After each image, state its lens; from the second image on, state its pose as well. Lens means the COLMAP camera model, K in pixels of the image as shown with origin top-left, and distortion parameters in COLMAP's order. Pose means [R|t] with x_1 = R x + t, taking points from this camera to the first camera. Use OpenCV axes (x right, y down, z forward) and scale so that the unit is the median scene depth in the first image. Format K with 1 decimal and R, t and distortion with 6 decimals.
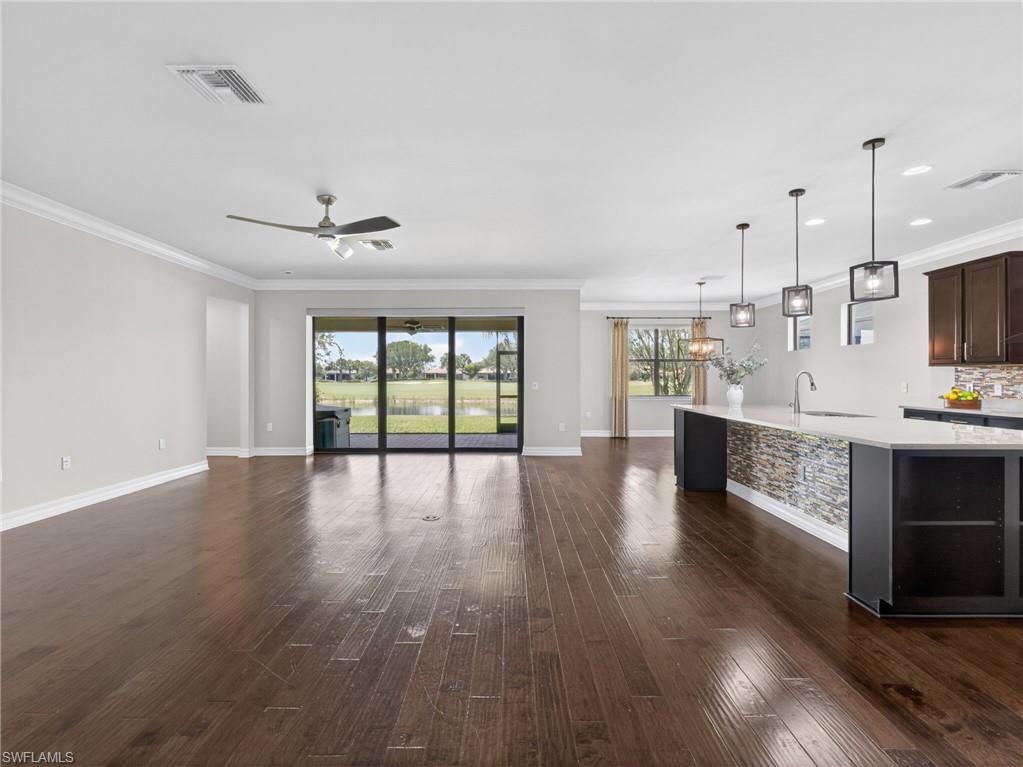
lens RADIAL K [[480.6, 0, 508.3], [0, 480.6, 377.2], [0, 0, 1]] dist [-0.005181, -0.000658]
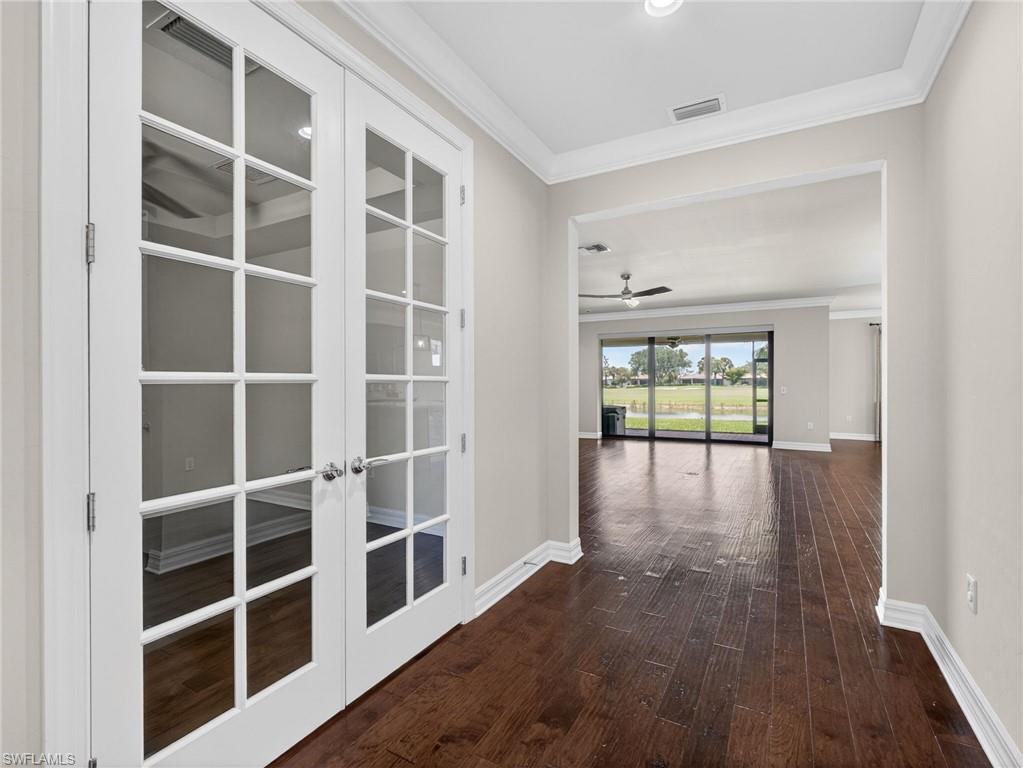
lens RADIAL K [[480.6, 0, 511.9], [0, 480.6, 379.3], [0, 0, 1]] dist [-0.005181, -0.000658]
pose [[0.872920, -0.005475, -0.487832, 0.048153], [0.001685, 0.999965, -0.008208, 0.000591], [0.487860, 0.006343, 0.872899, -0.352835]]
